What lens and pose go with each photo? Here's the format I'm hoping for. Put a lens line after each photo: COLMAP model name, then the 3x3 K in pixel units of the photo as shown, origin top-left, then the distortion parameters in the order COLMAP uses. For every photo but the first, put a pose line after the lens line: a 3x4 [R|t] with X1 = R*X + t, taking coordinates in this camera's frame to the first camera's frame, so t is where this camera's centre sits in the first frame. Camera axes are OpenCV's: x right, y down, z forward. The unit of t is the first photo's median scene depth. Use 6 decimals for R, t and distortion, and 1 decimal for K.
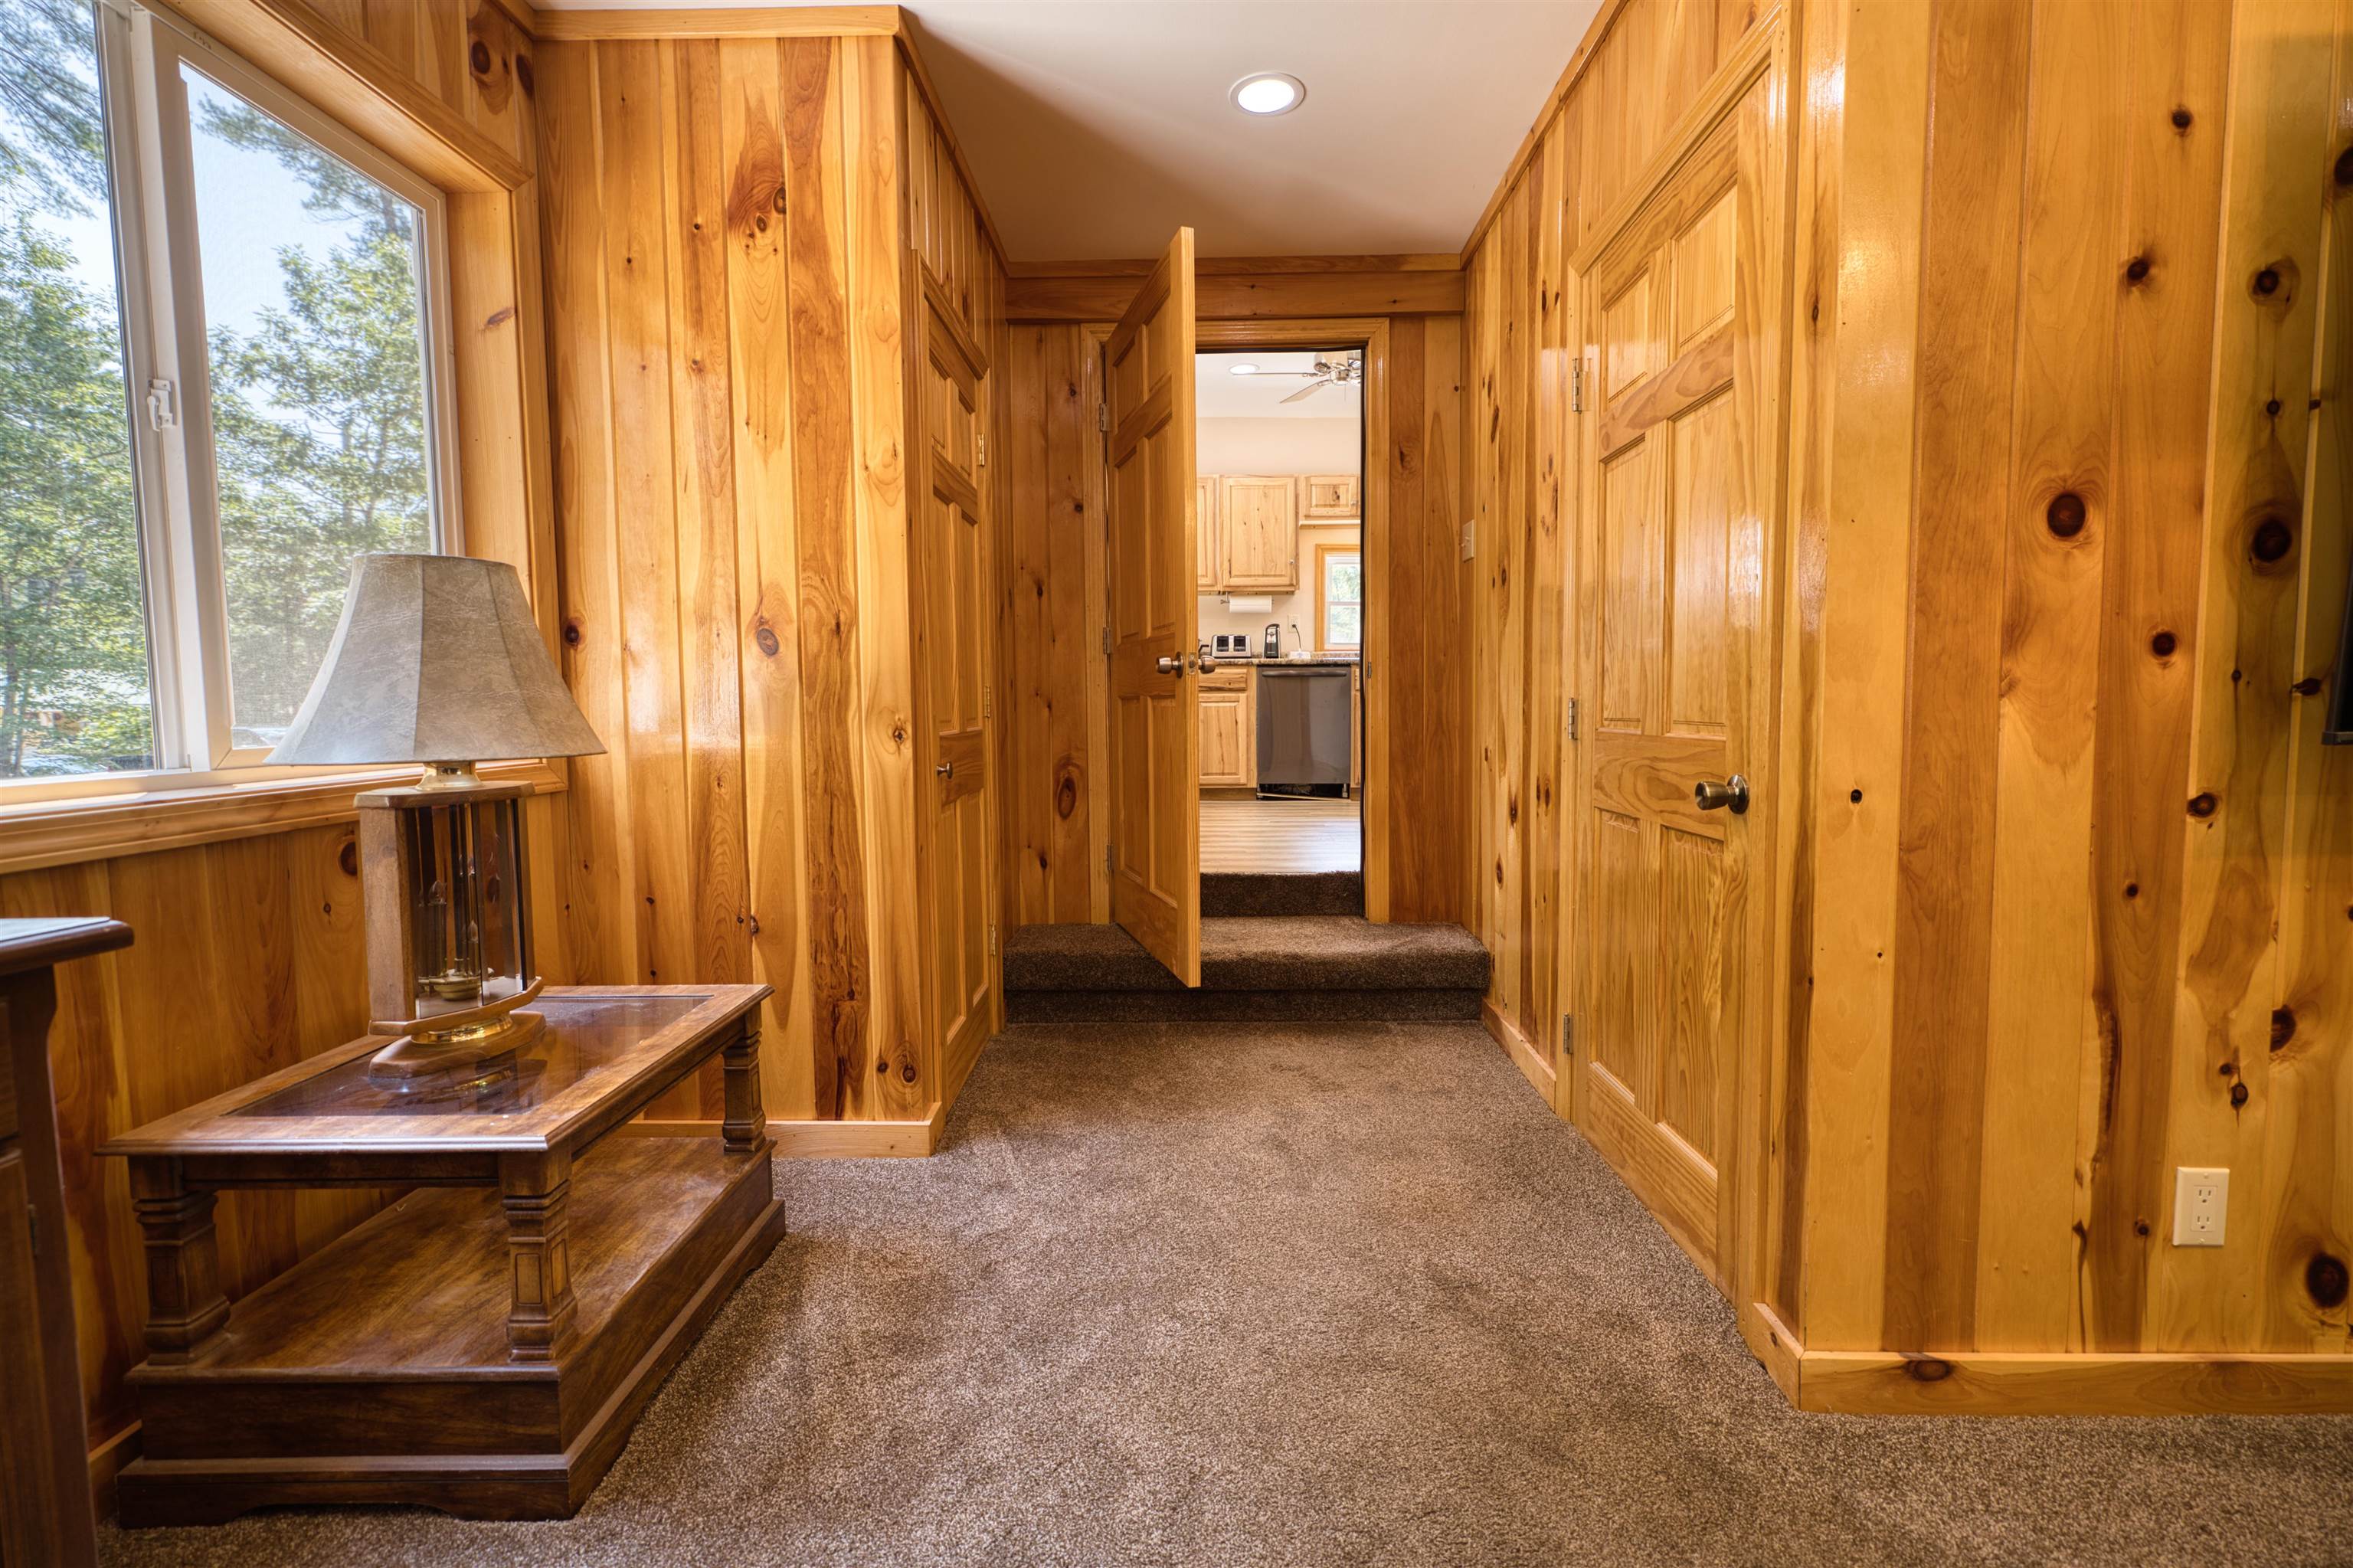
lens RADIAL K [[1016.5, 0, 1180.6], [0, 1016.5, 784.4], [0, 0, 1]] dist [0.001664, 0.000543]
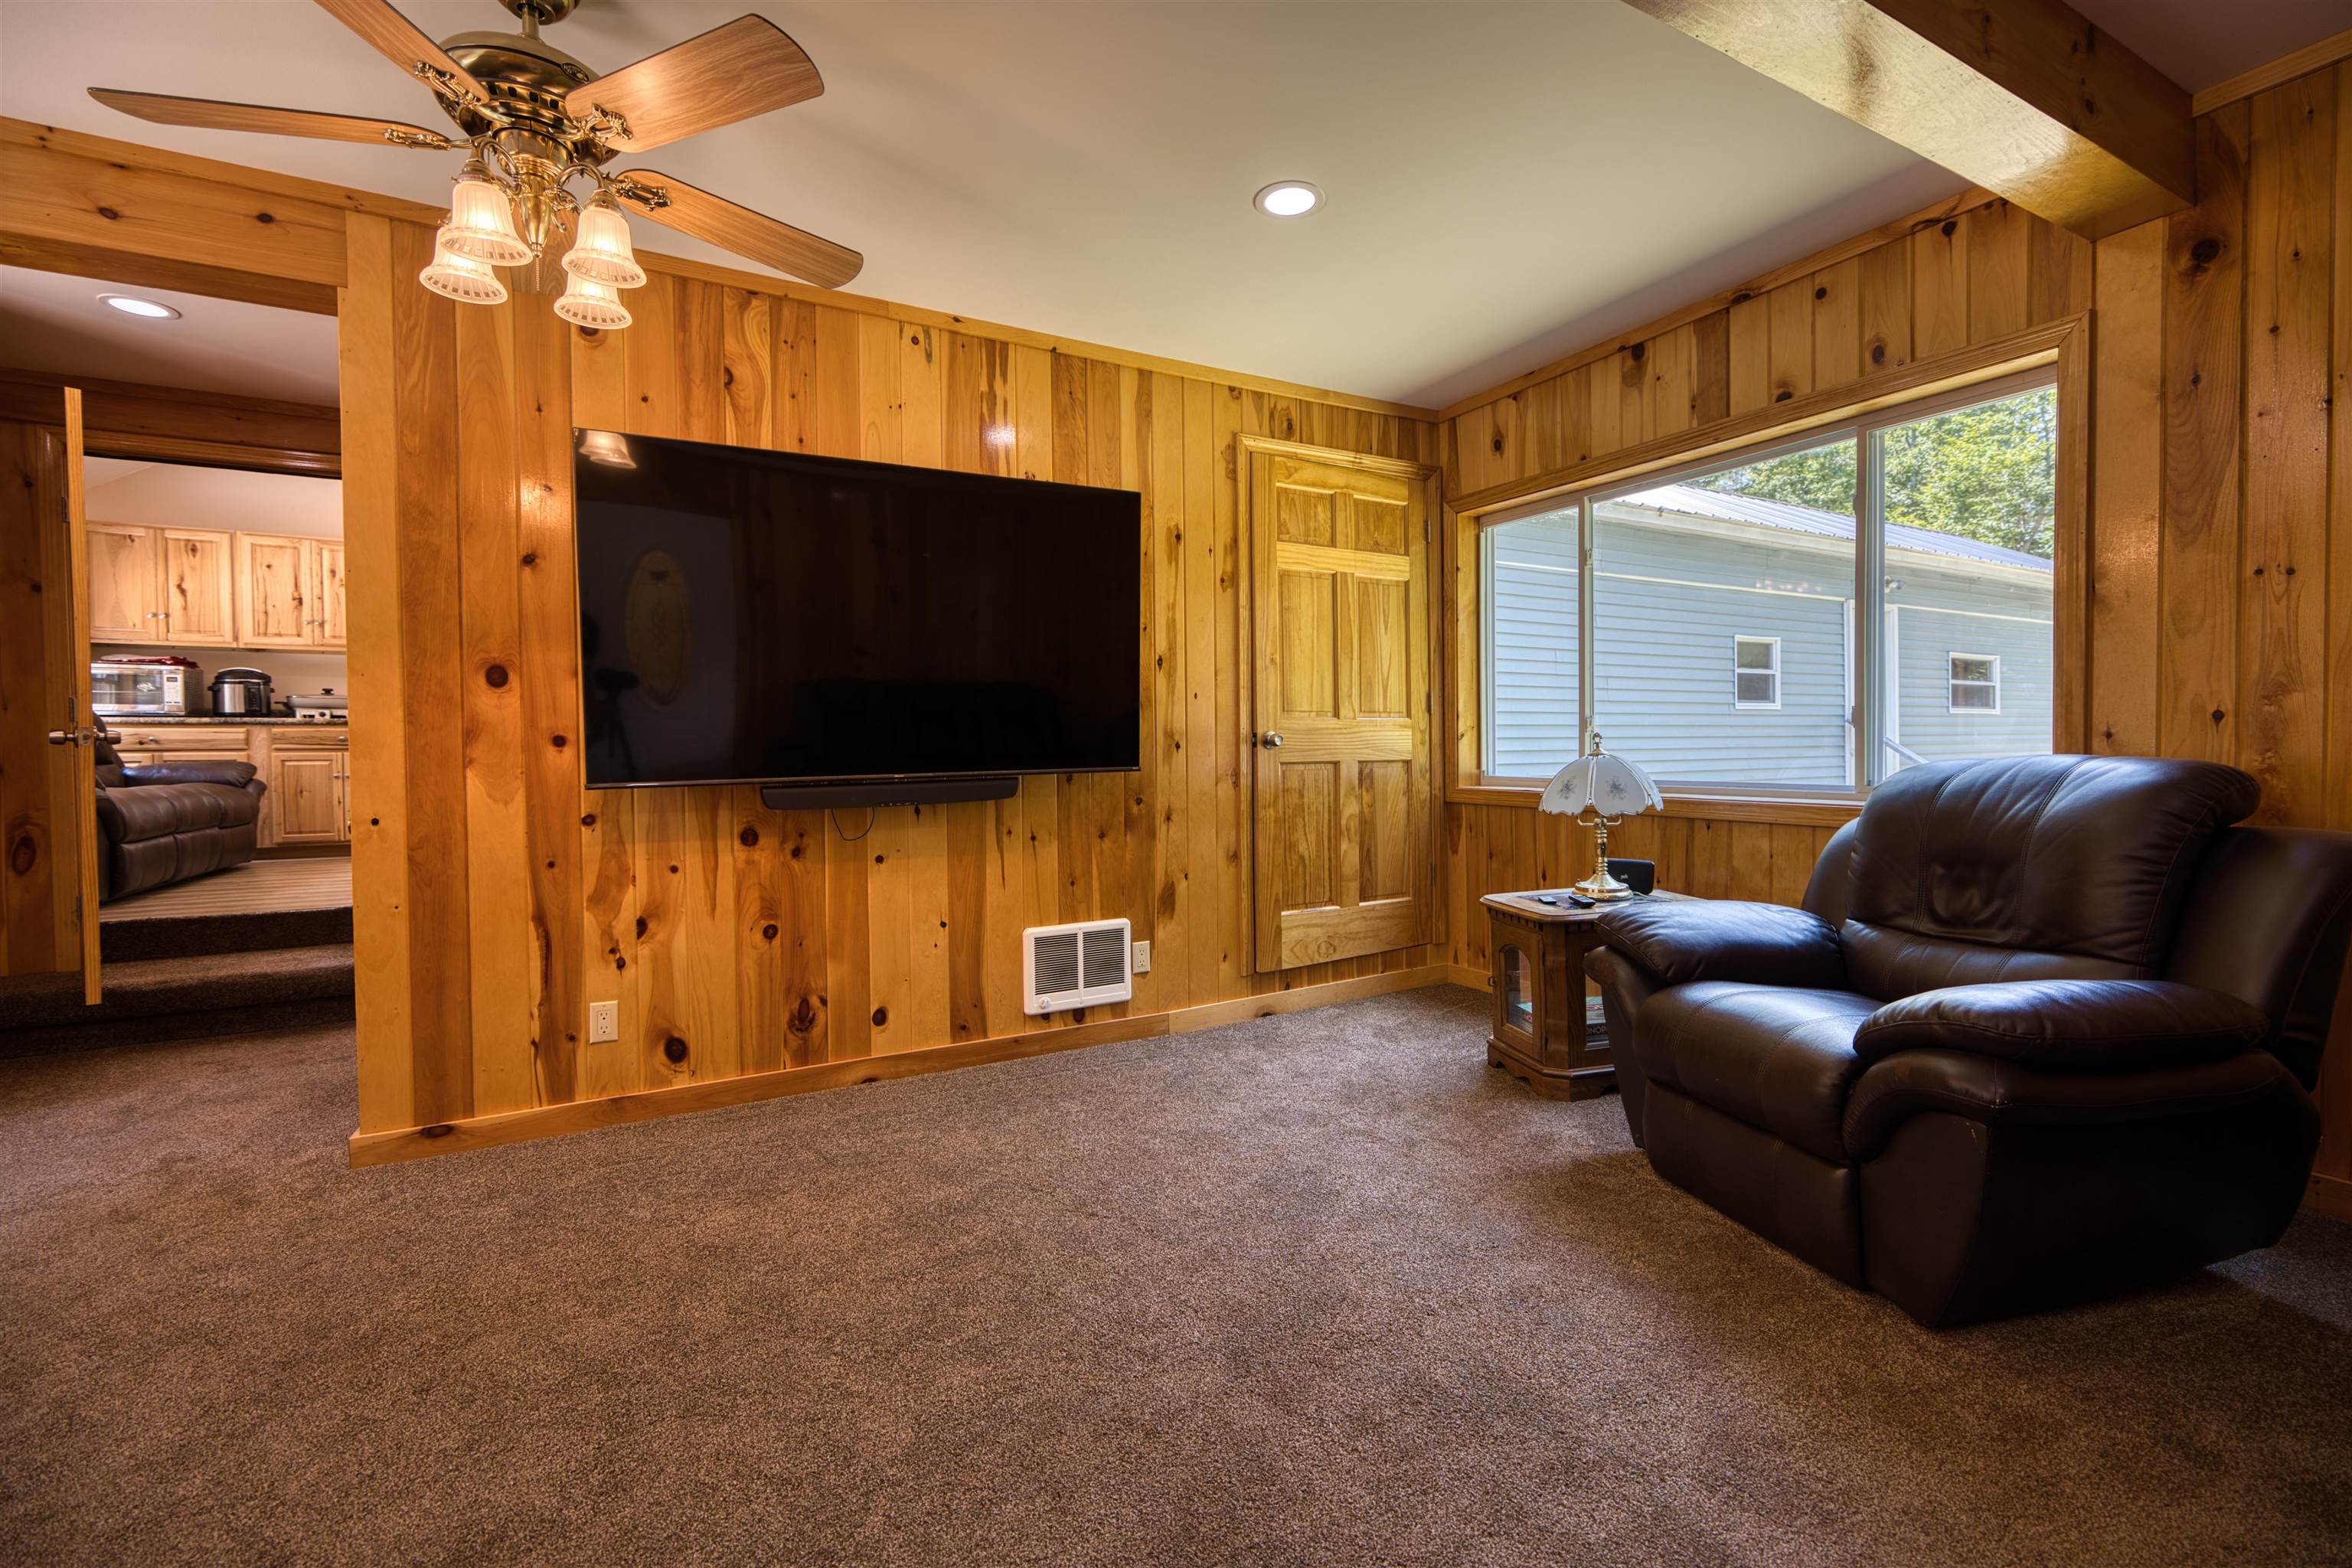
lens RADIAL K [[1016.1, 0, 1178.0], [0, 1016.1, 776.5], [0, 0, 1]] dist [0.001664, 0.000543]
pose [[0.866065, -0.013561, 0.499748, 0.996917], [0.041677, 0.998111, -0.045142, 0.073021], [-0.498192, 0.059924, 0.864994, -1.321819]]
